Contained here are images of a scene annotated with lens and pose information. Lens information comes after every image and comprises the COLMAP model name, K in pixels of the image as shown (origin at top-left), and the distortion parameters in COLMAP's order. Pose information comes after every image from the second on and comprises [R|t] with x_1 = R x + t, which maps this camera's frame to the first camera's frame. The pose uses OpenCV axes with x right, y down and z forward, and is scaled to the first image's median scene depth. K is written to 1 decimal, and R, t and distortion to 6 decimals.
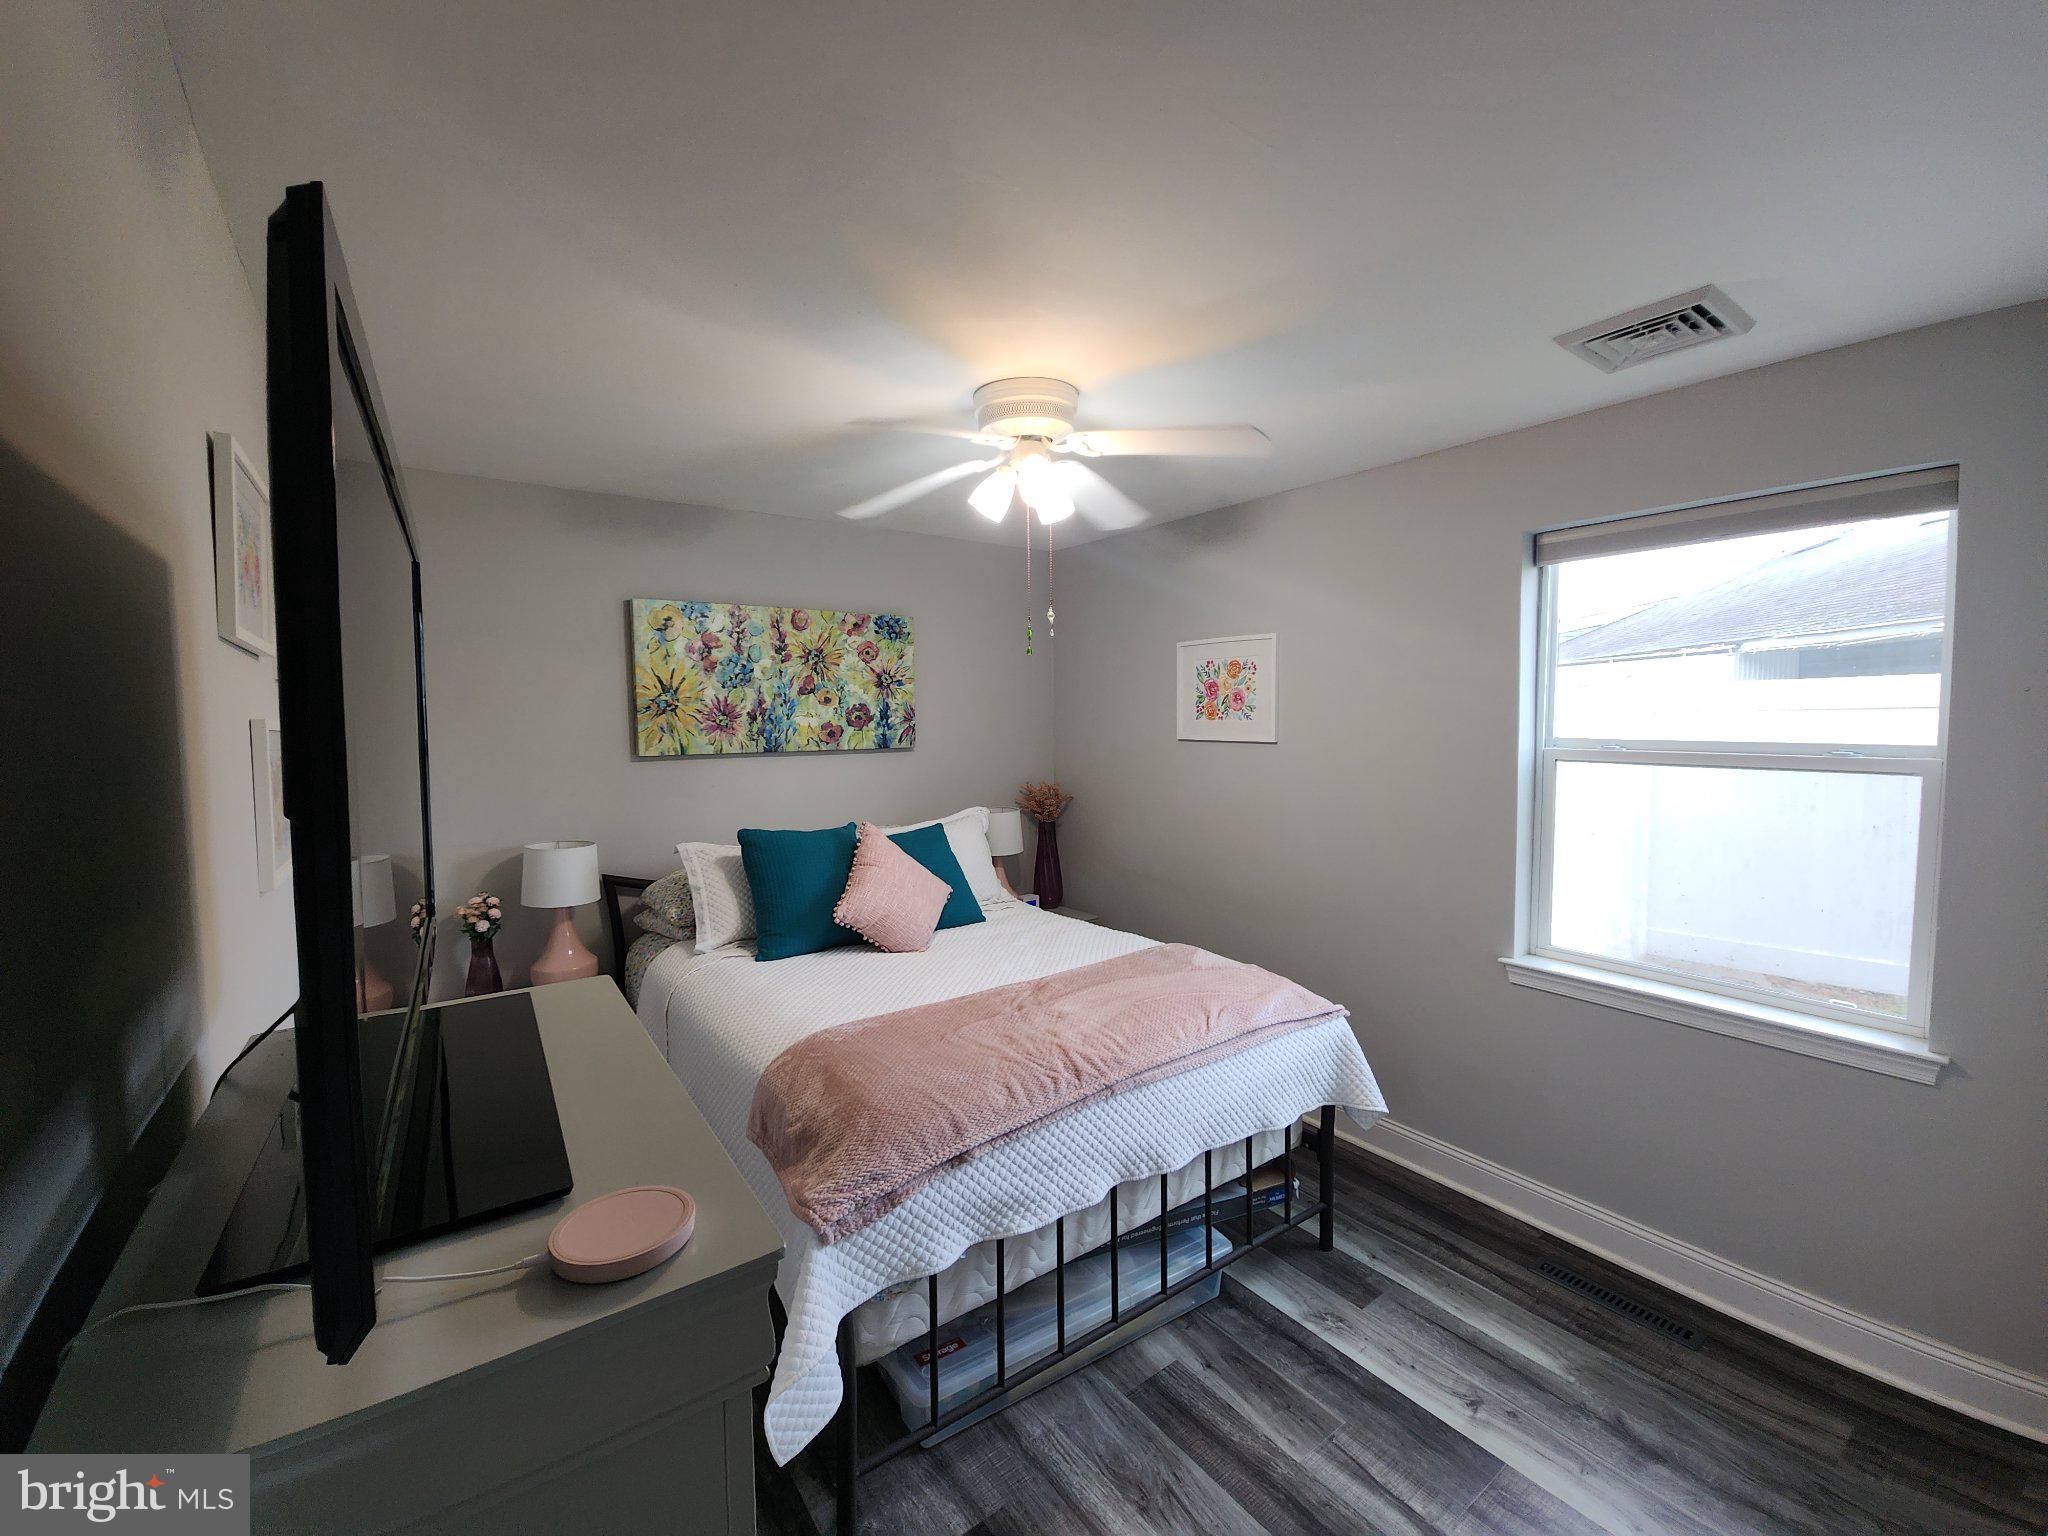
lens RADIAL K [[821.8, 0, 1014.6], [0, 821.8, 766.7], [0, 0, 1]] dist [0.000544, -0.004291]
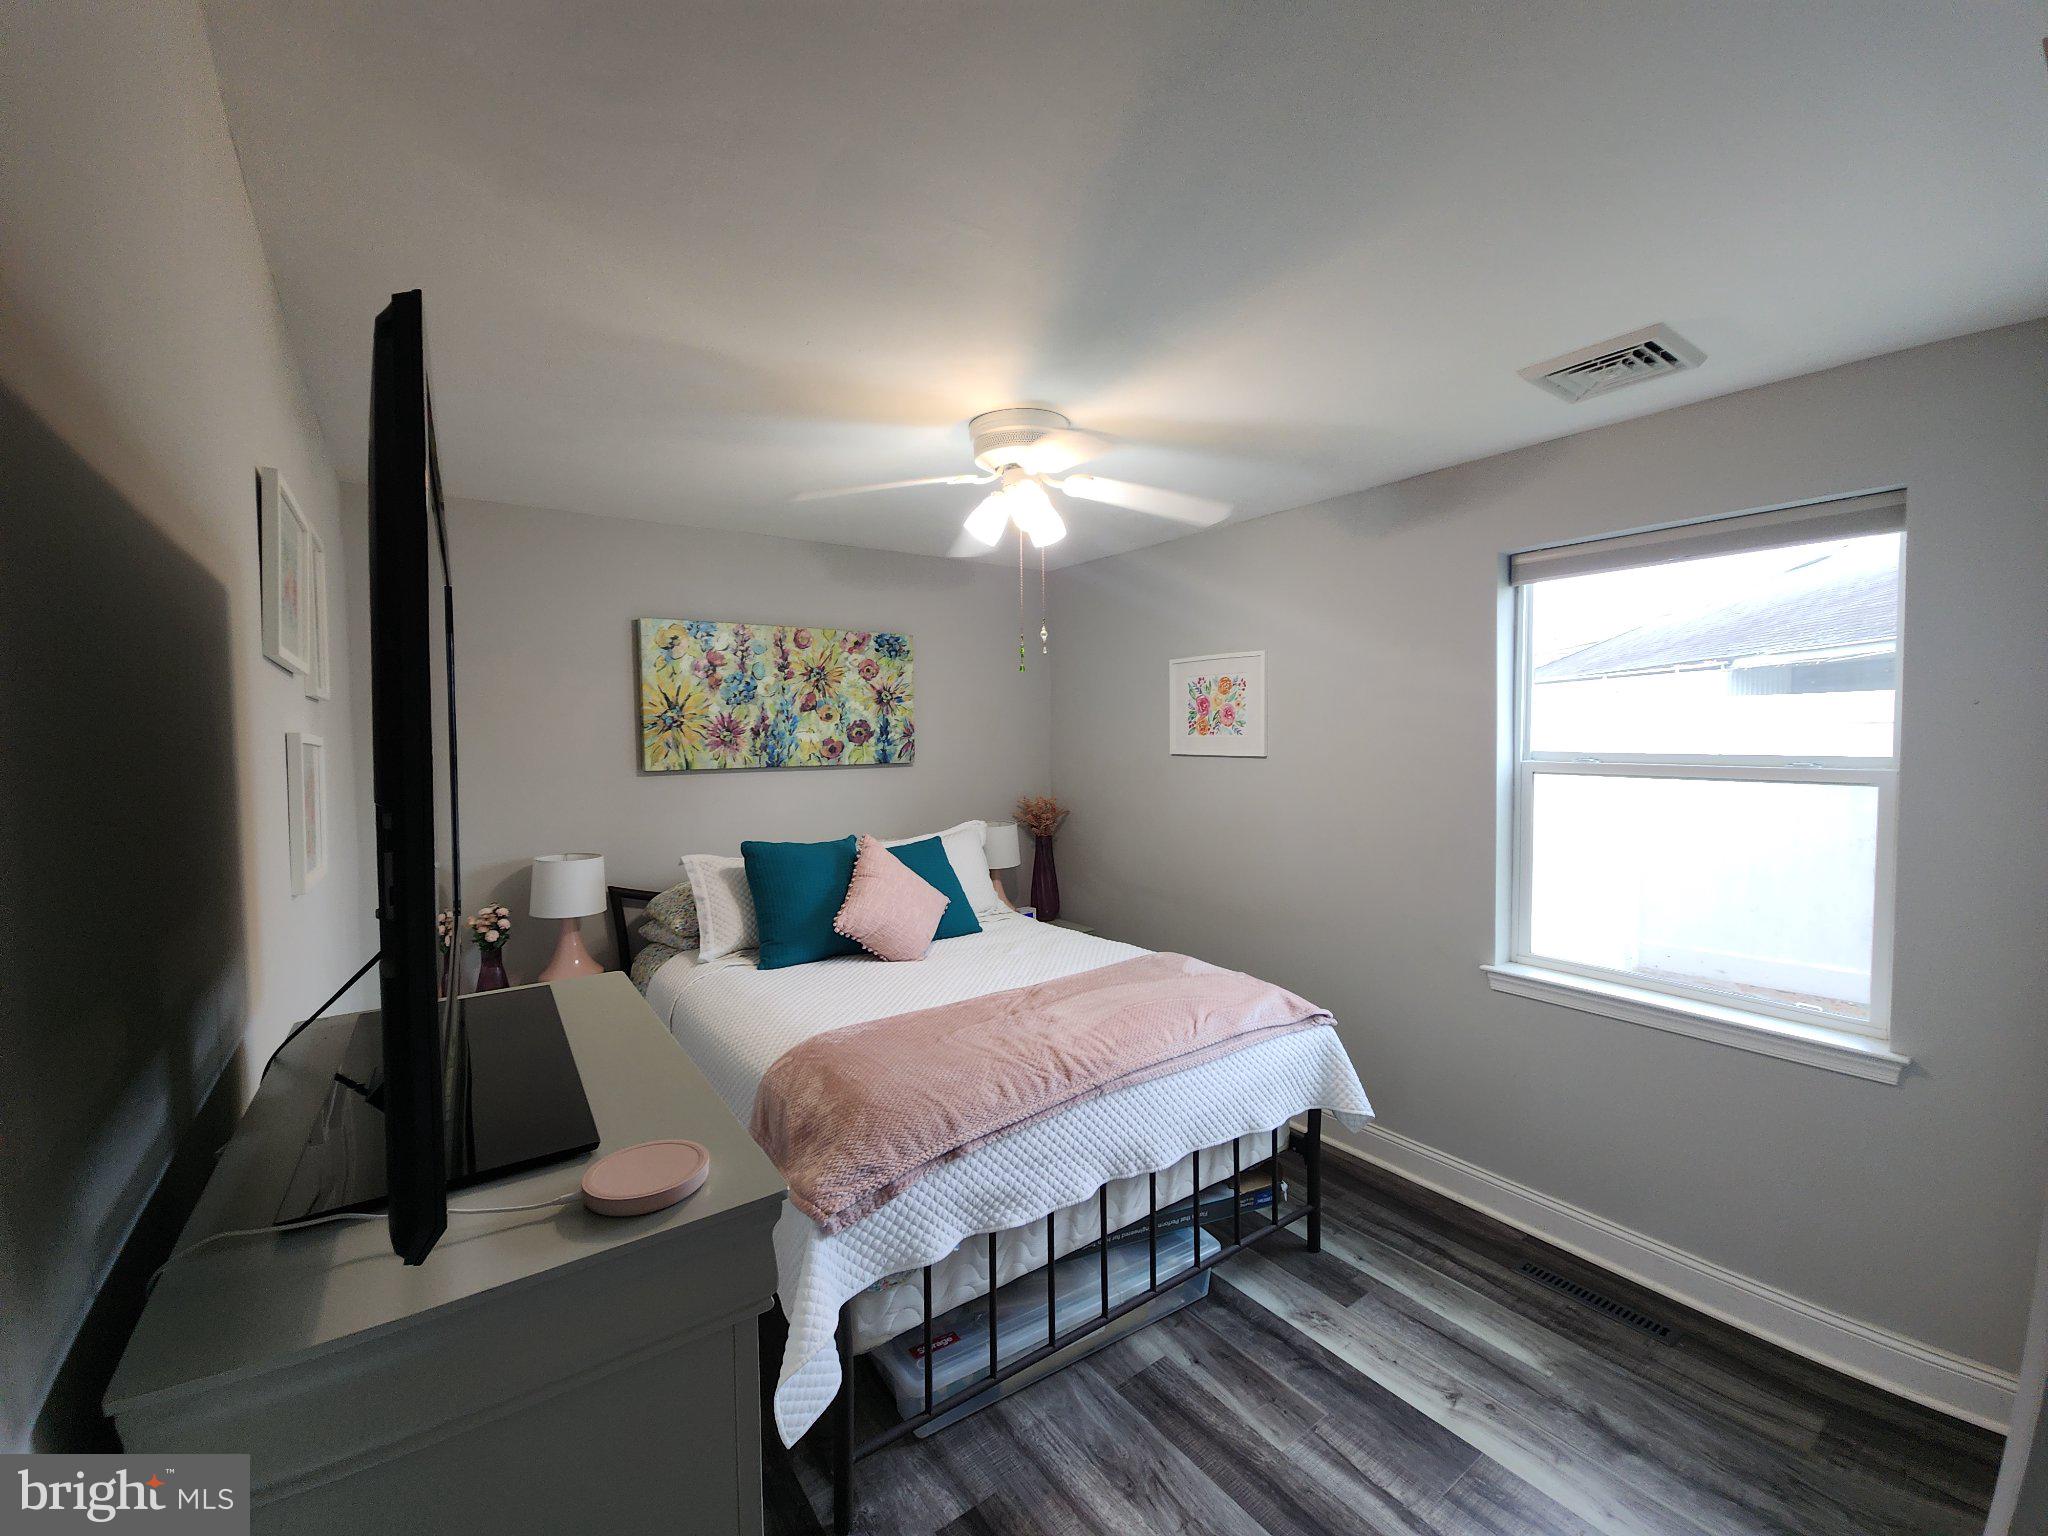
lens RADIAL K [[827.5, 0, 1014.5], [0, 827.5, 763.9], [0, 0, 1]] dist [-0.002710, -0.000081]
pose [[0.999995, -0.001278, -0.003025, 0.007741], [0.001202, 0.999683, -0.025134, 0.004896], [0.003056, 0.025131, 0.999680, -0.032331]]
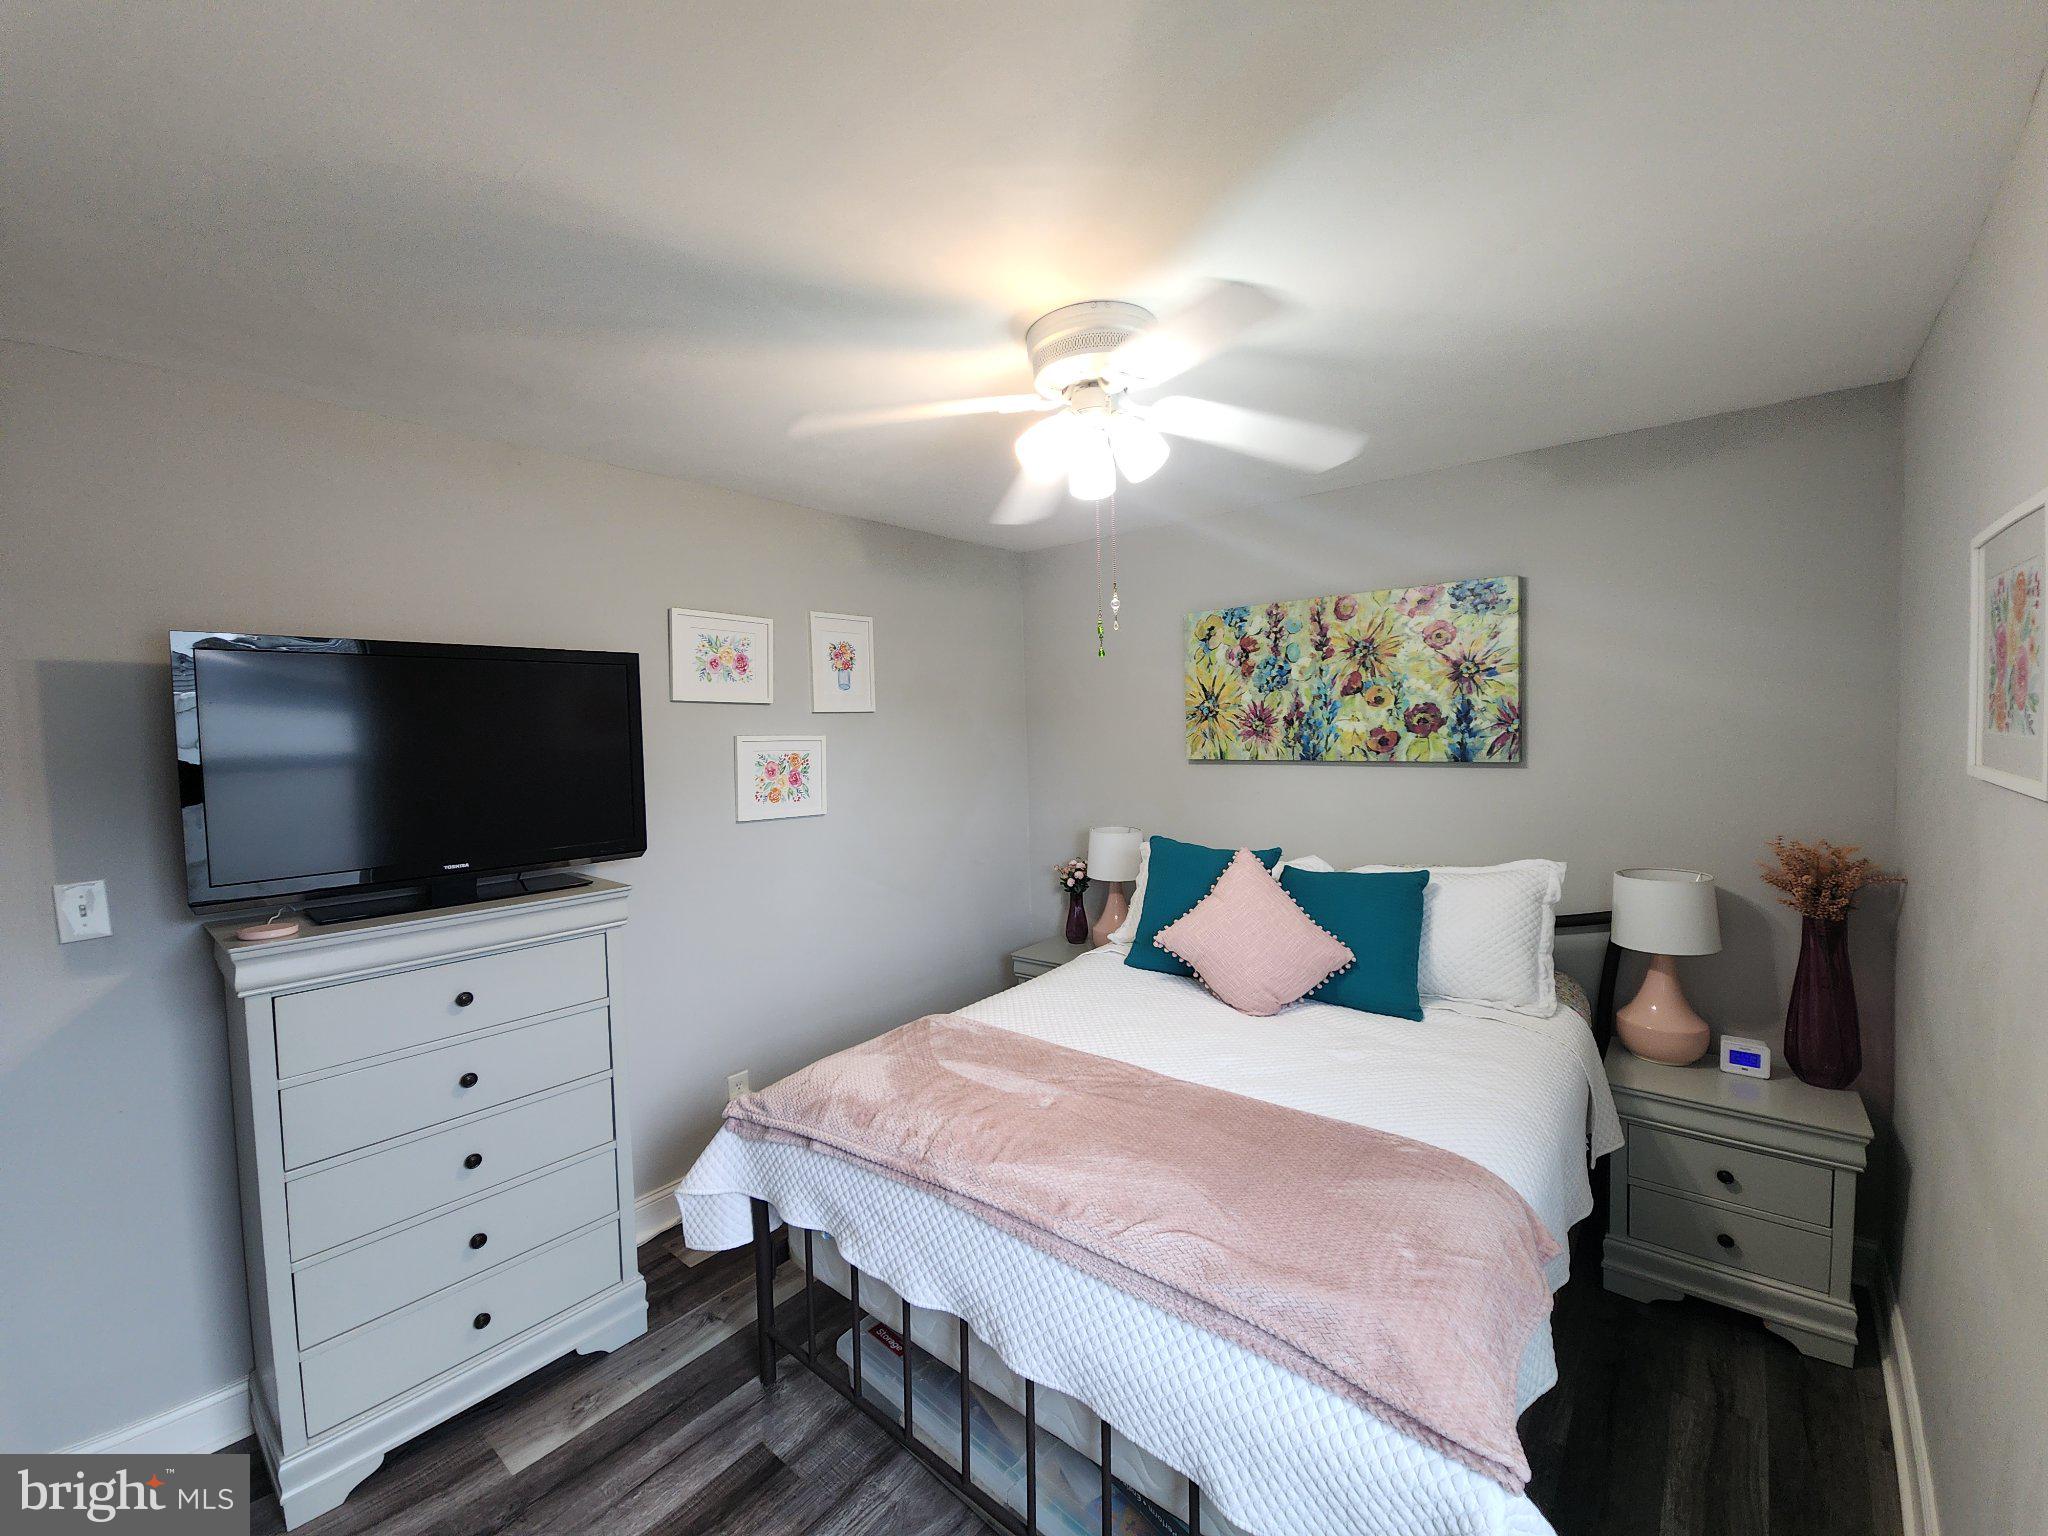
lens RADIAL K [[828.8, 0, 1014.1], [0, 828.8, 763.1], [0, 0, 1]] dist [-0.006784, 0.004151]
pose [[0.255193, 0.049452, -0.965625, 0.532886], [-0.037188, 0.998454, 0.041305, -0.043449], [0.966175, 0.025369, 0.256638, 0.489313]]
